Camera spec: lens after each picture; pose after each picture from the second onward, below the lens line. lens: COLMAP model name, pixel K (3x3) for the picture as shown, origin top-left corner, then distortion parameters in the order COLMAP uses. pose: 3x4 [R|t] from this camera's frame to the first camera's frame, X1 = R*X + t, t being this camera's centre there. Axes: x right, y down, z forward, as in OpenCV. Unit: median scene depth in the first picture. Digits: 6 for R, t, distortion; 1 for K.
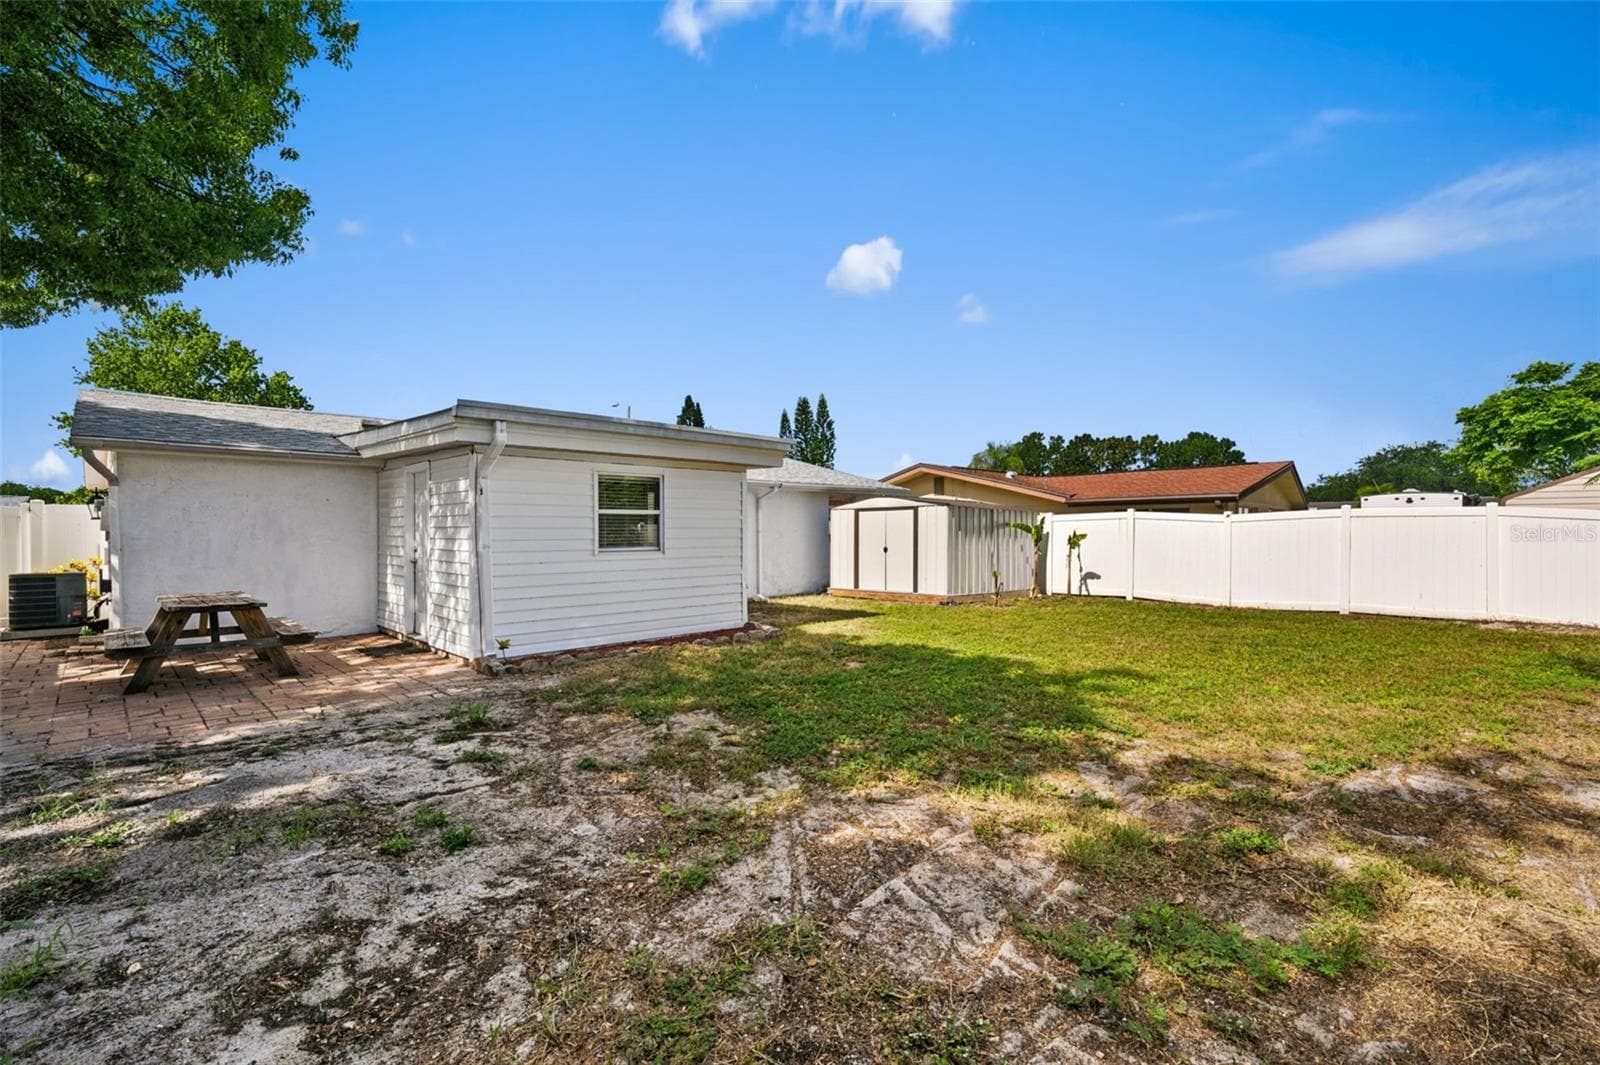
lens RADIAL K [[712.1, 0, 805.2], [0, 712.1, 531.4], [0, 0, 1]] dist [-0.003004, -0.000257]
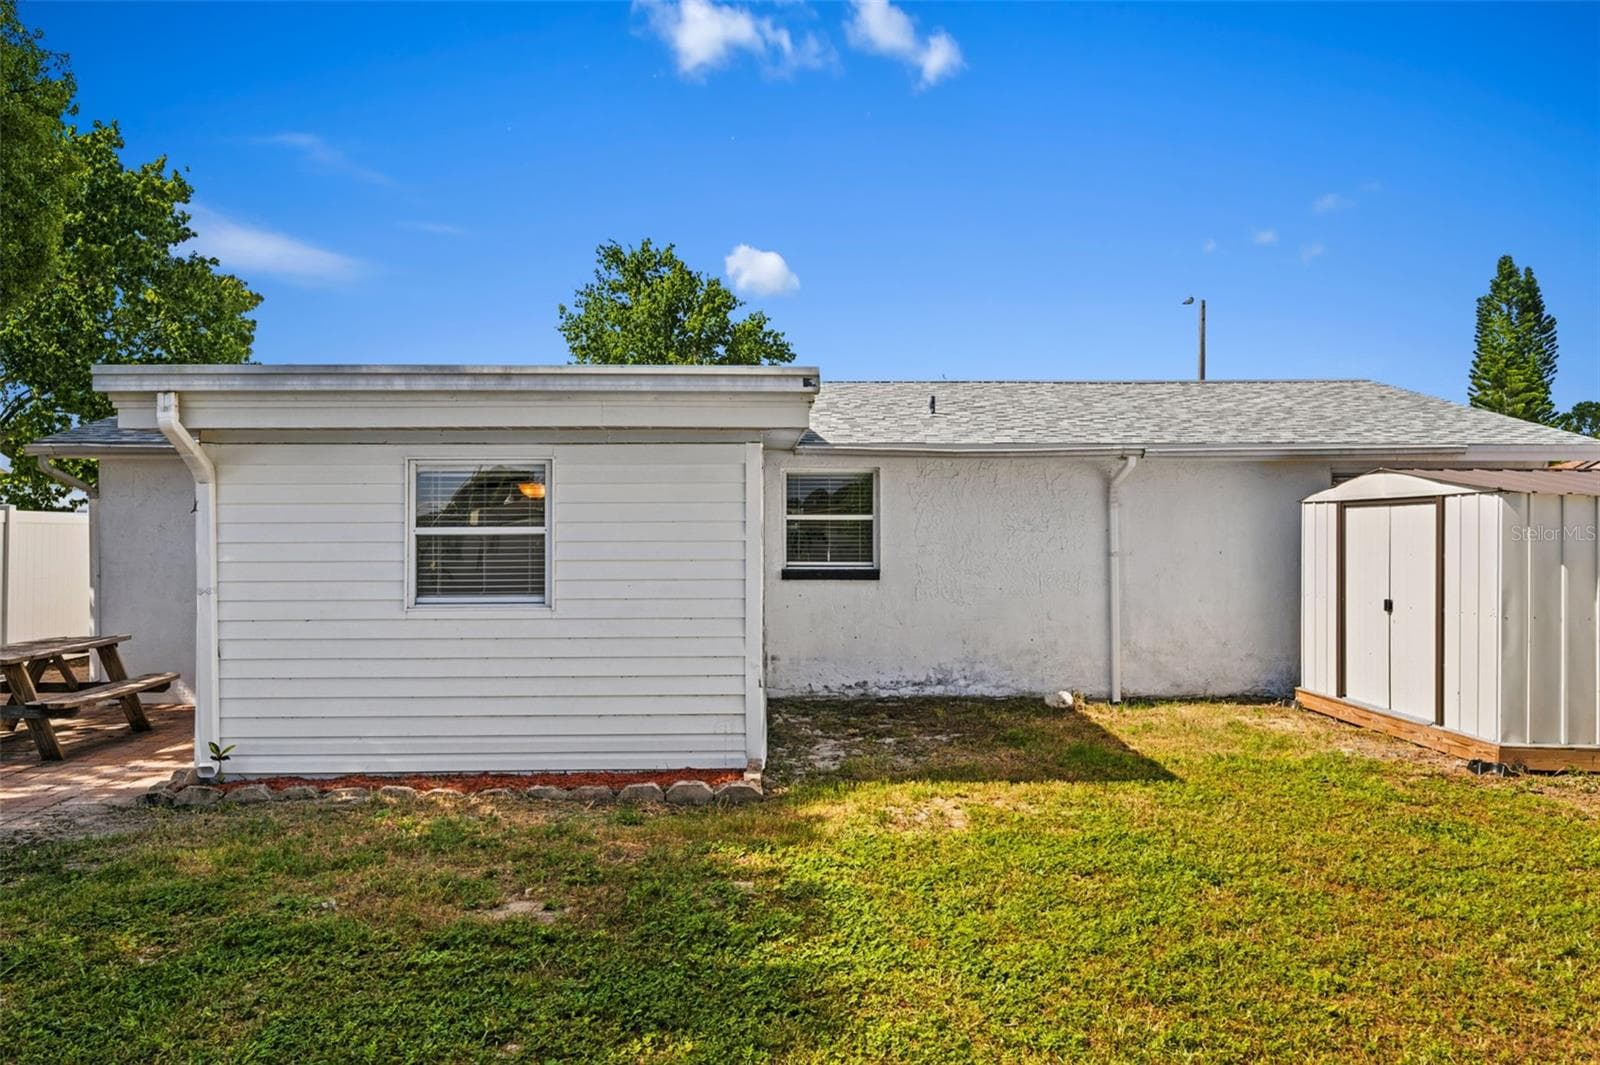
lens RADIAL K [[1213.1, 0, 799.8], [0, 1213.1, 504.3], [0, 0, 1]] dist [0.000820, 0.000572]
pose [[0.729567, -0.011533, -0.683813, 0.539267], [0.000135, 0.999860, -0.016720, -0.030678], [0.683910, 0.012106, 0.729466, 0.471404]]
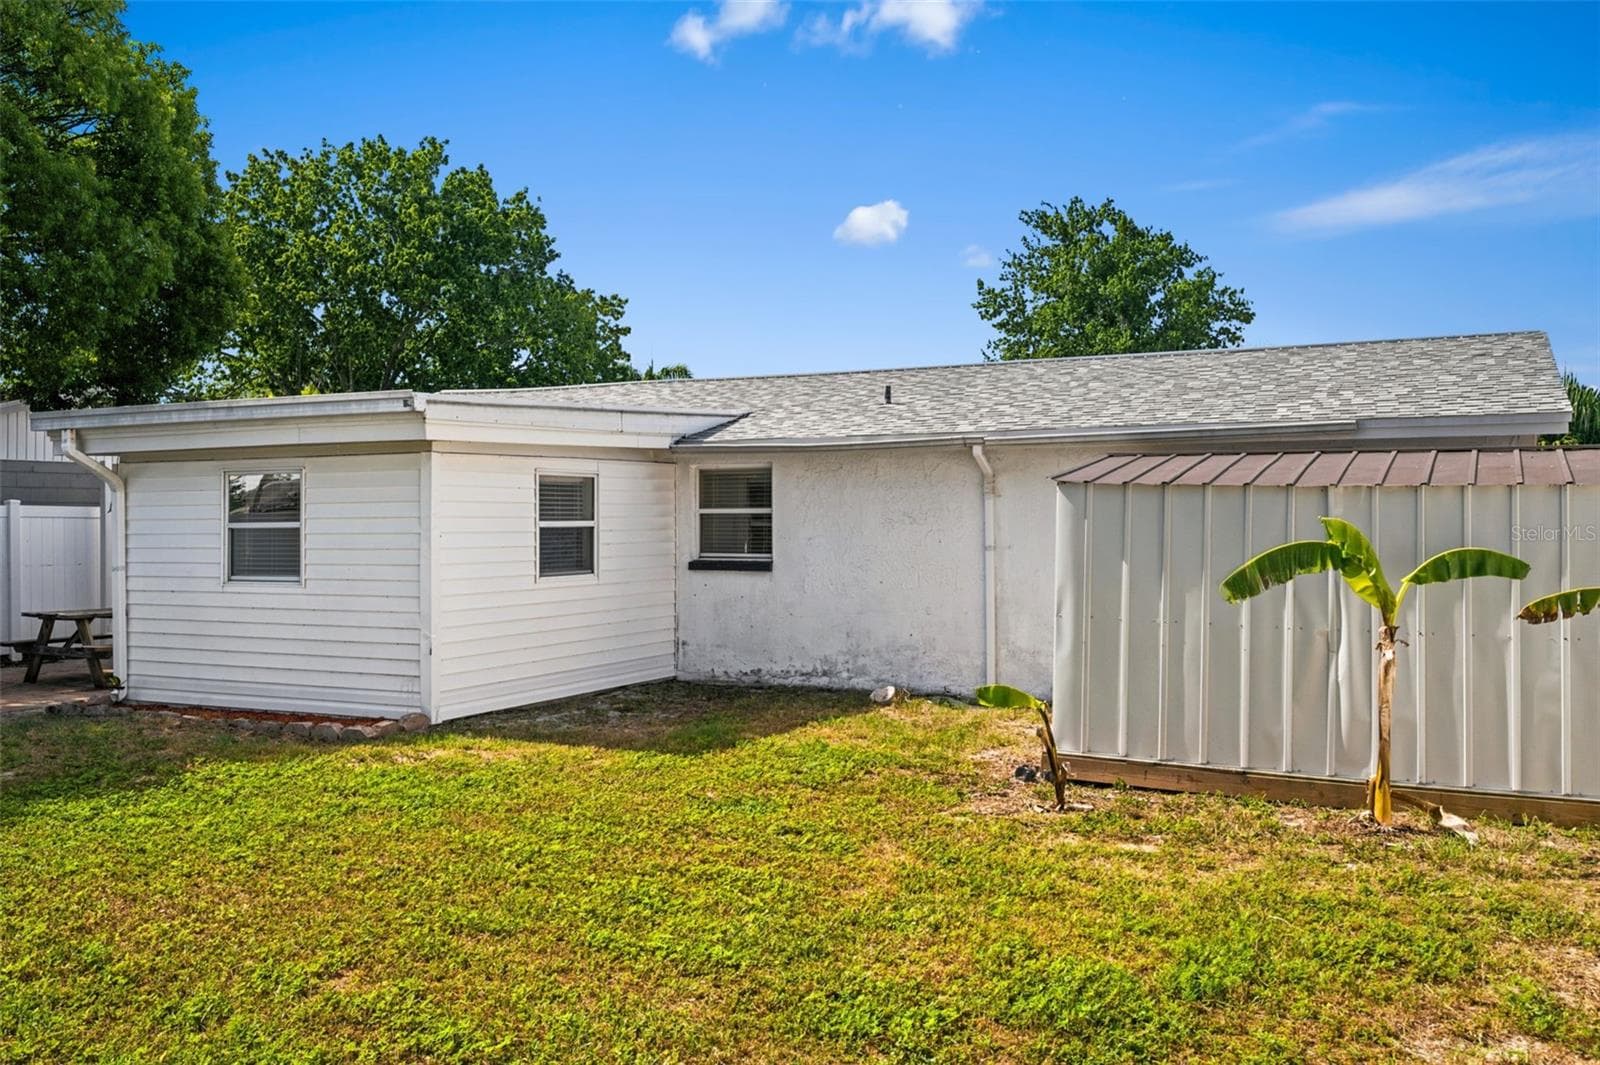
lens RADIAL K [[1392.3, 0, 802.6], [0, 1392.3, 502.9], [0, 0, 1]] dist [-0.006660, 0.000321]
pose [[0.319720, -0.010812, -0.947450, 1.176162], [0.005394, 0.999939, -0.009591, -0.032151], [0.947497, -0.002045, 0.319759, 1.018687]]
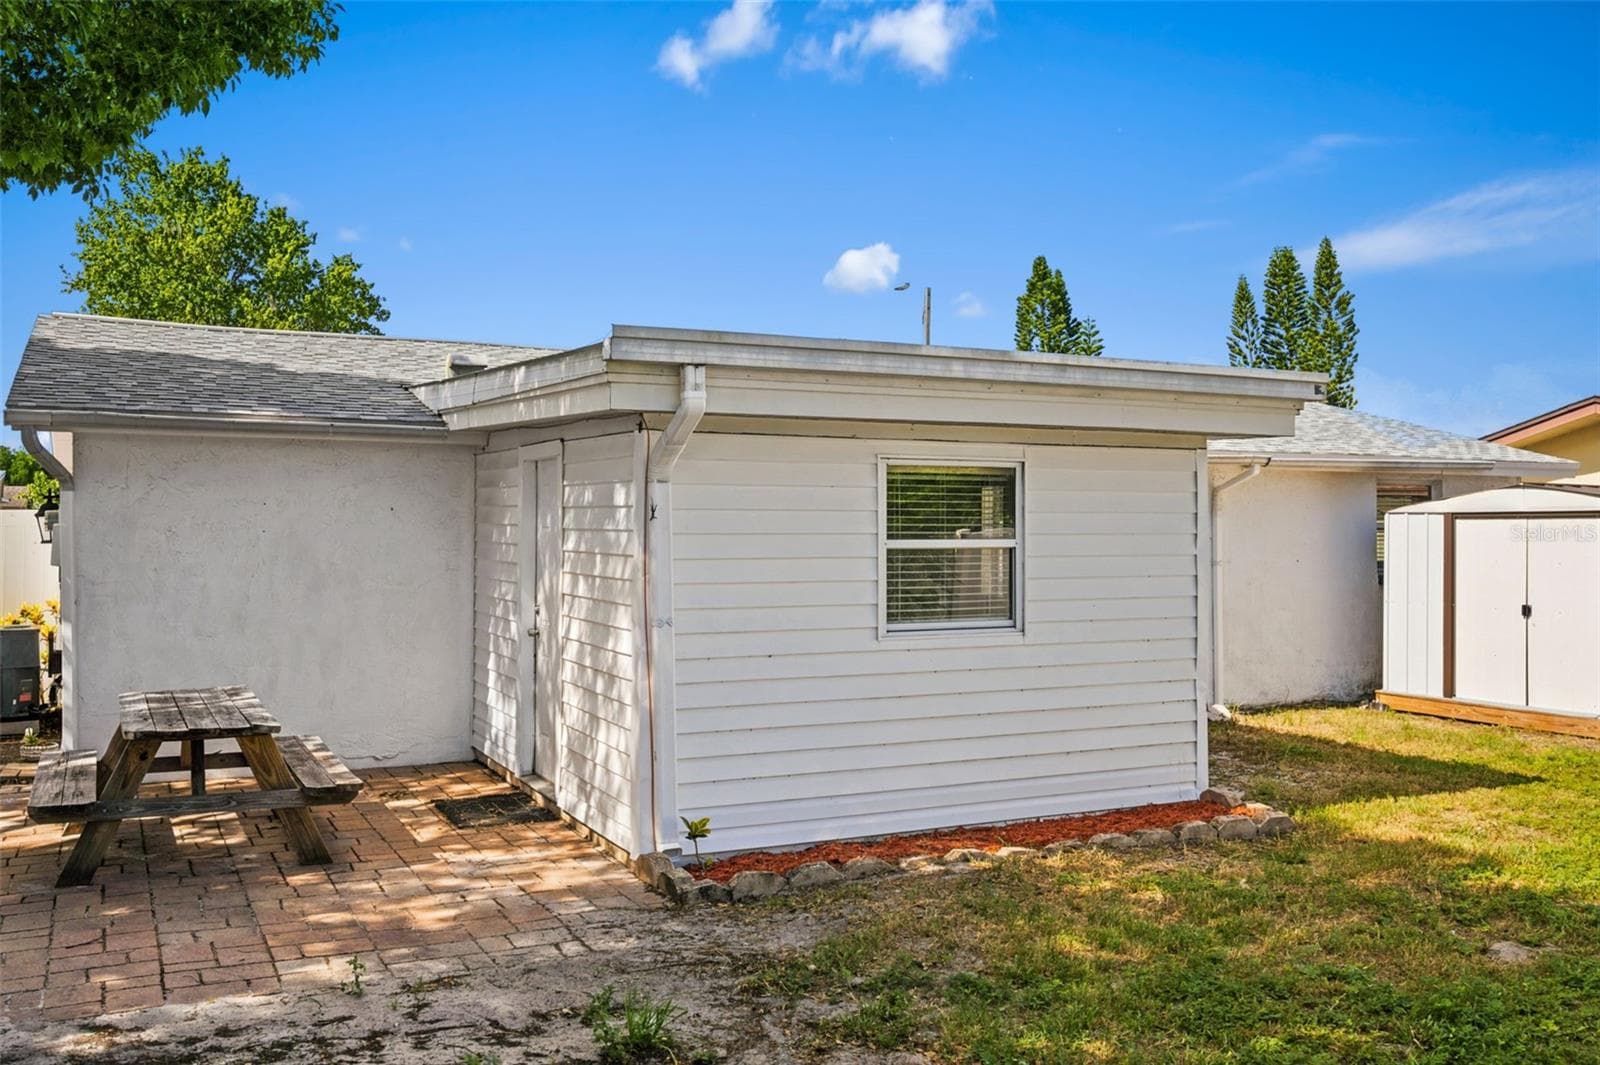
lens RADIAL K [[1420.3, 0, 803.3], [0, 1420.3, 503.9], [0, 0, 1]] dist [-0.000859, -0.001674]
pose [[0.947934, 0.003162, -0.318450, -0.042723], [-0.007612, 0.999890, -0.012728, -0.038908], [0.318375, 0.014490, 0.947854, 0.094104]]
